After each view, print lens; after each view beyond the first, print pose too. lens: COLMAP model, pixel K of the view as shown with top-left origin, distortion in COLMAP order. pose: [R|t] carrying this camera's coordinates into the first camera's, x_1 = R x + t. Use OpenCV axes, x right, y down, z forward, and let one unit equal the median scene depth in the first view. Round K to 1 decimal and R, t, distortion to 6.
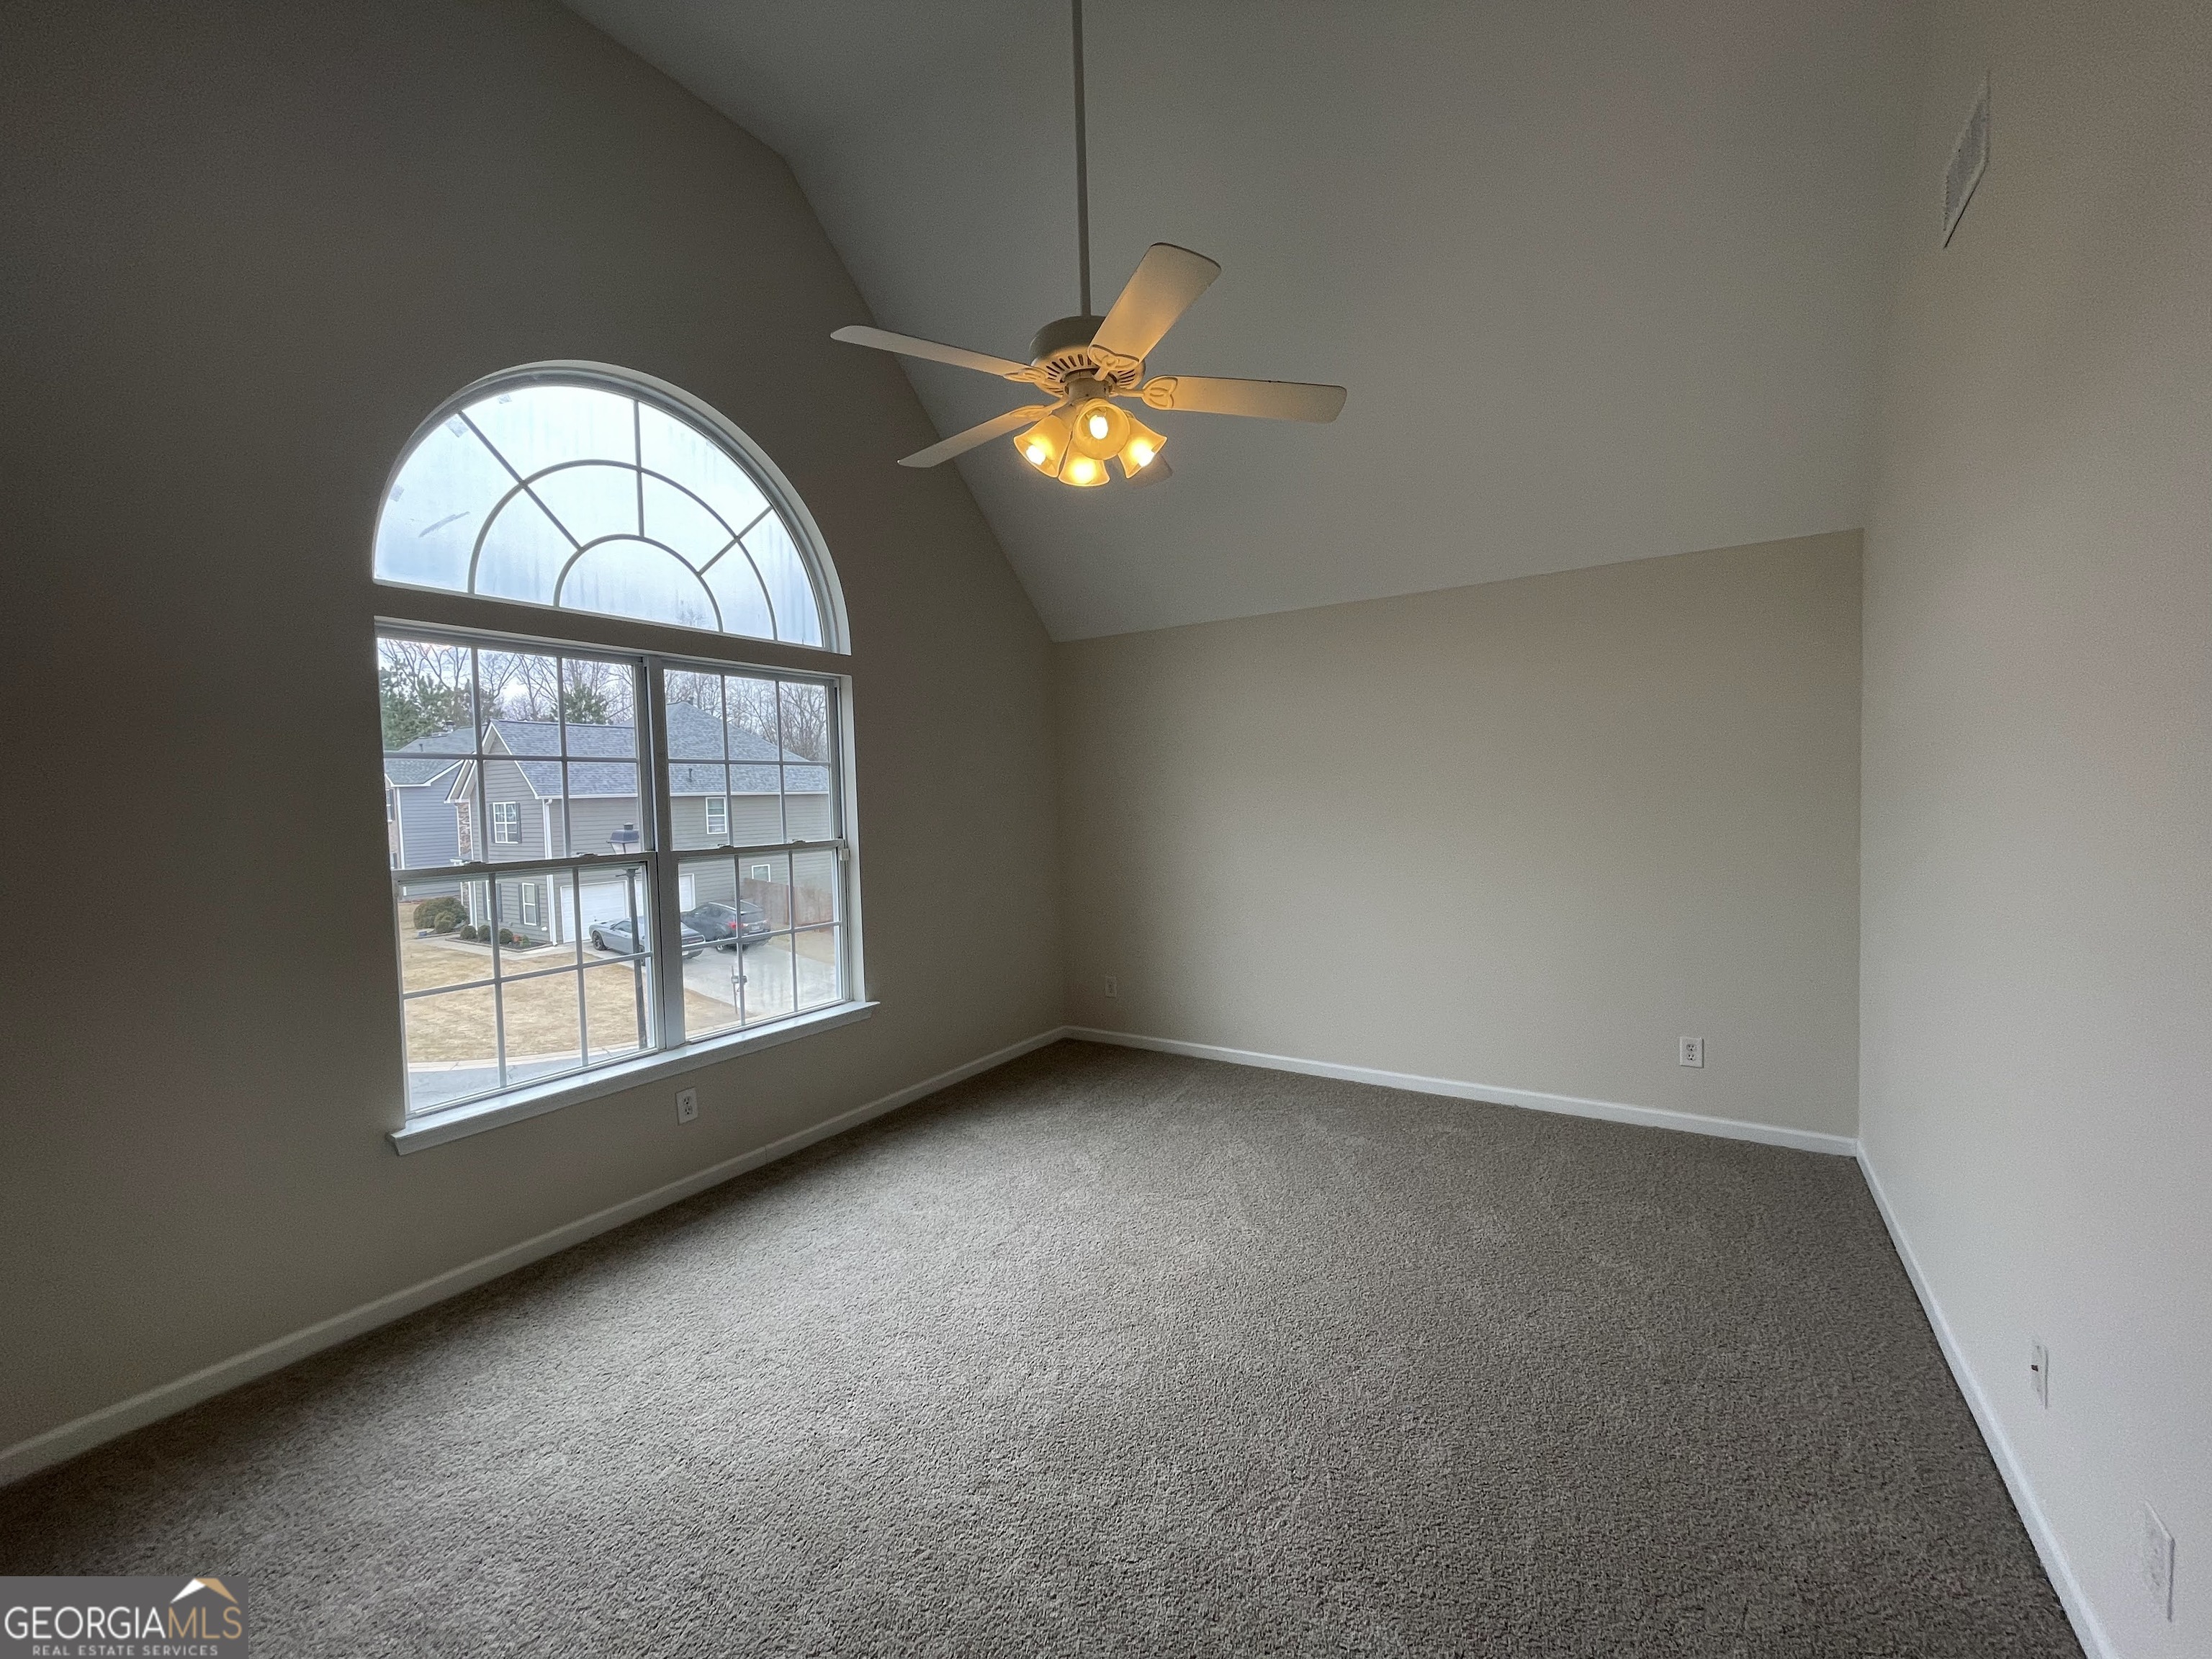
lens RADIAL K [[894.7, 0, 1103.7], [0, 894.7, 830.9], [0, 0, 1]] dist [-0.002756, -0.000255]
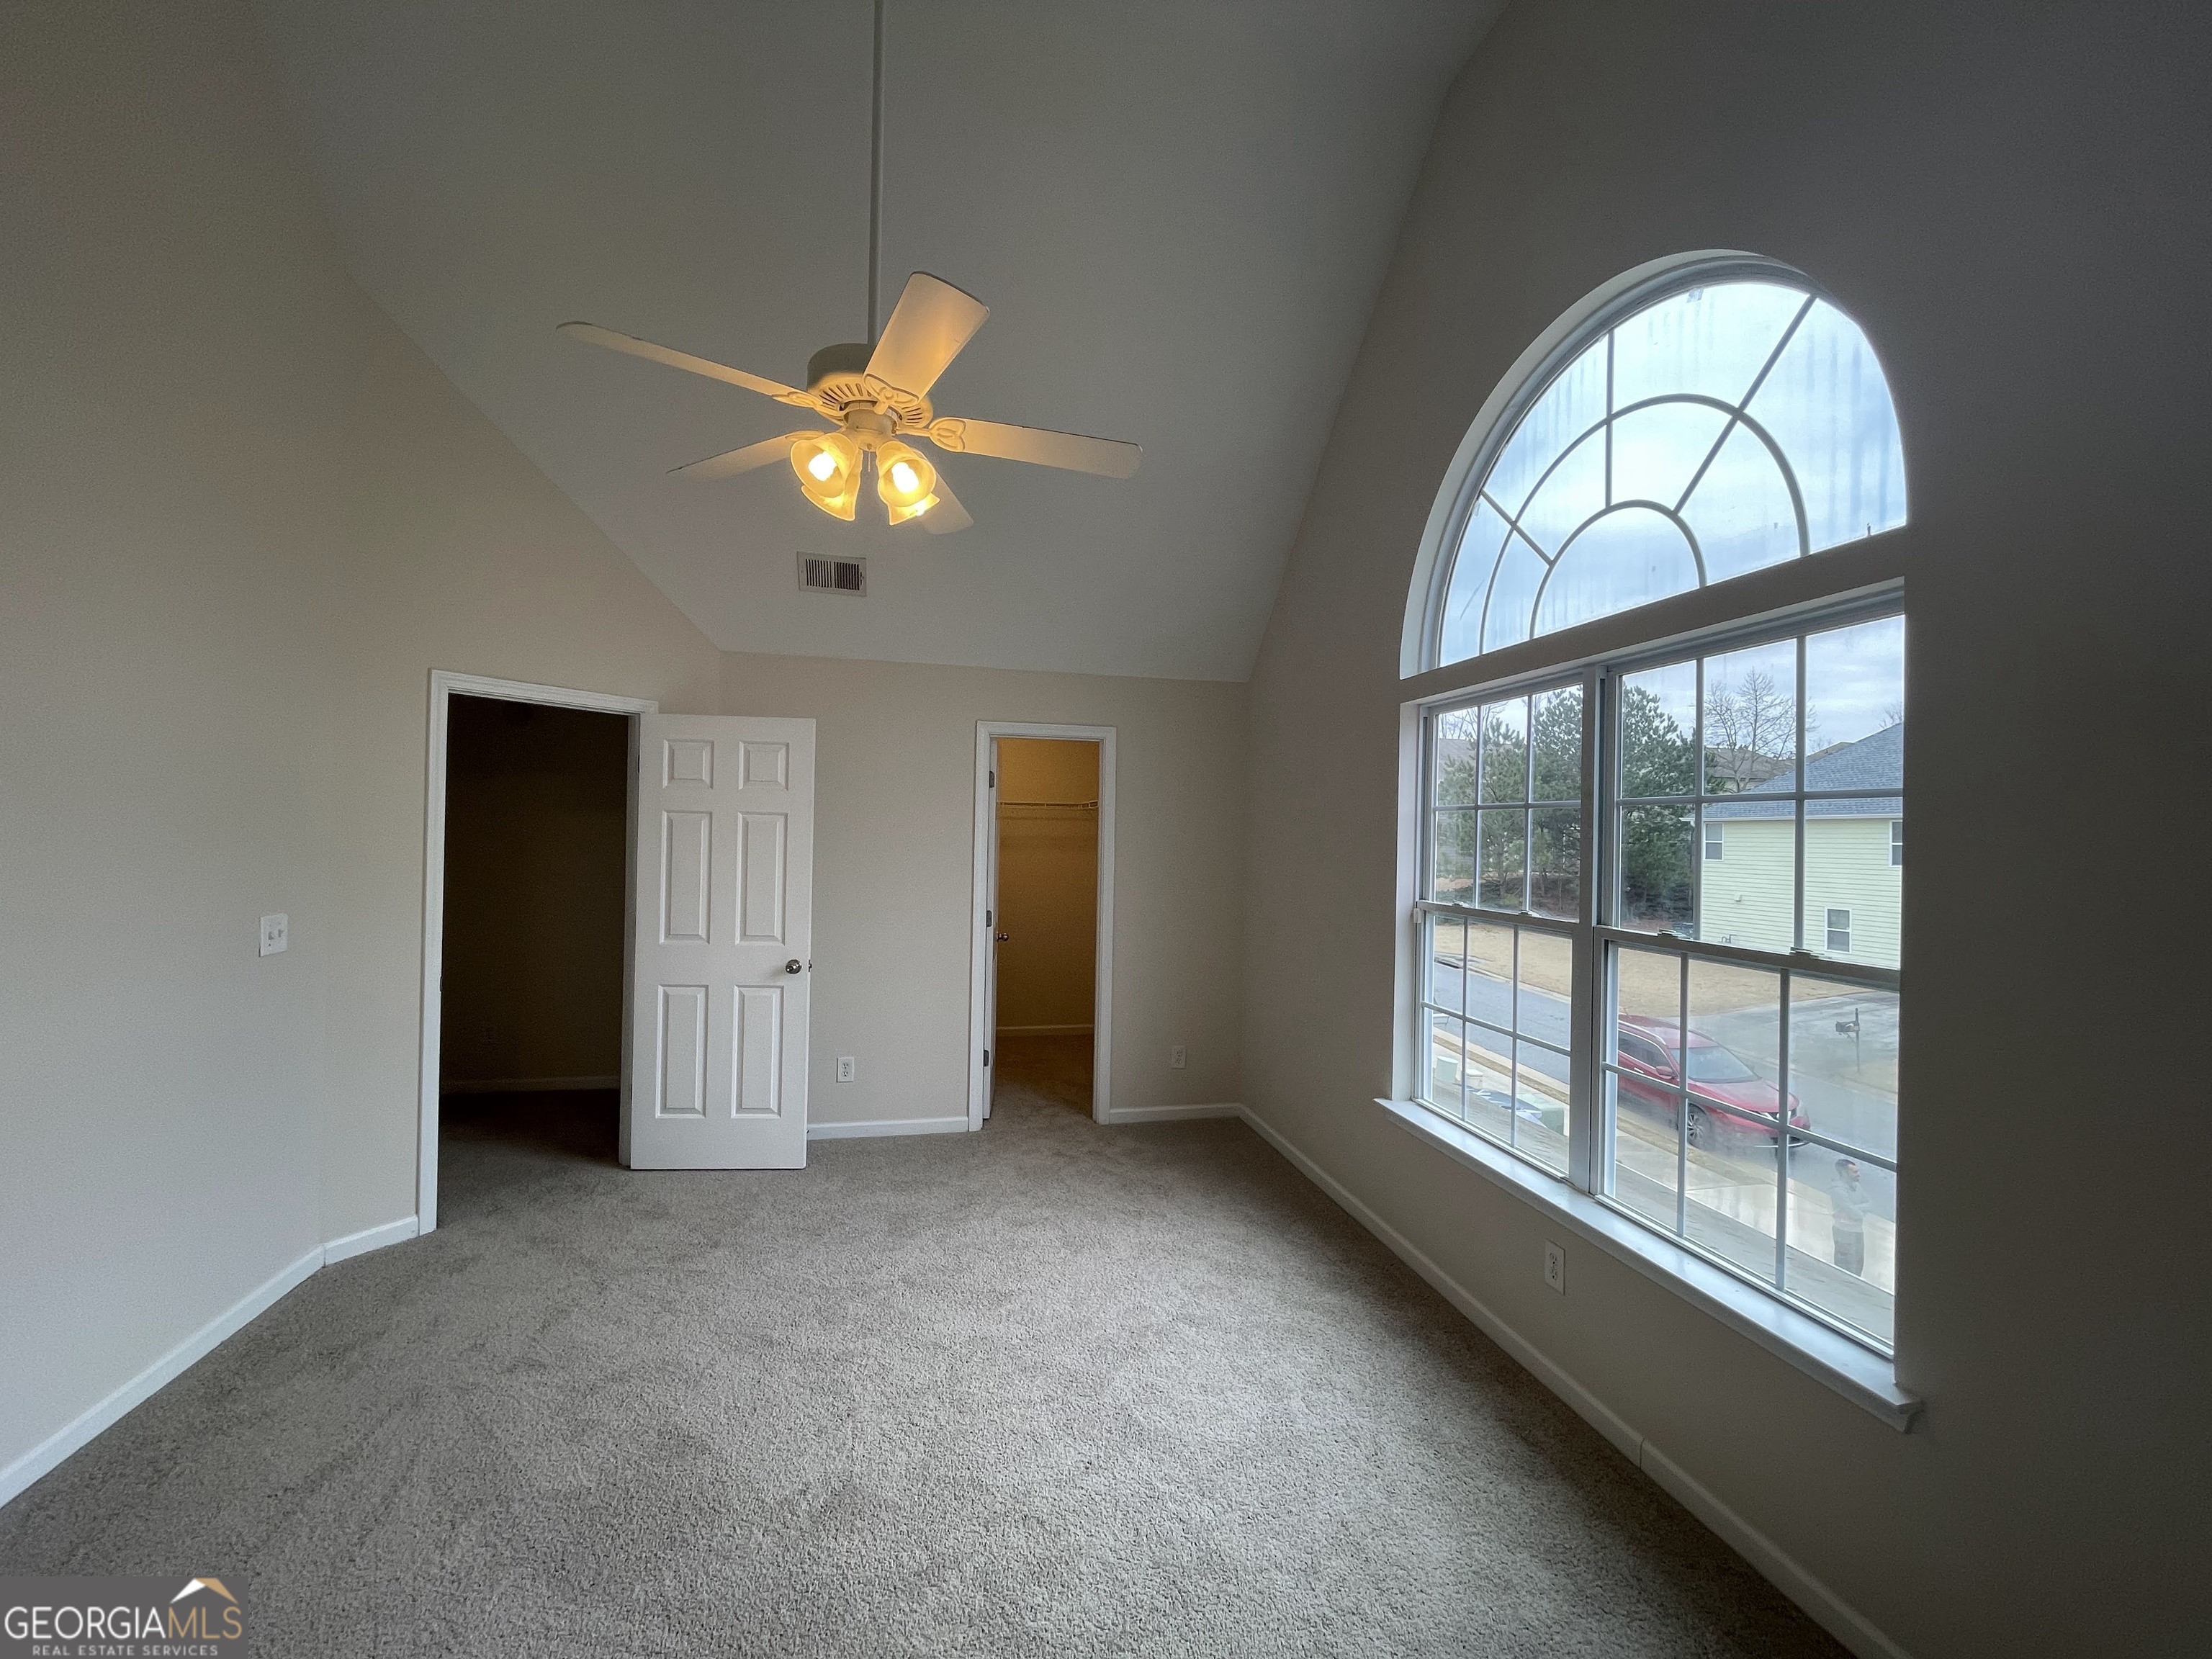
lens RADIAL K [[894.7, 0, 1103.7], [0, 894.7, 830.9], [0, 0, 1]] dist [-0.002756, -0.000255]
pose [[-0.704976, 0.012874, -0.709115, 0.322043], [-0.026894, 0.998631, 0.044866, -0.077835], [0.708721, 0.050700, -0.703664, 1.237389]]
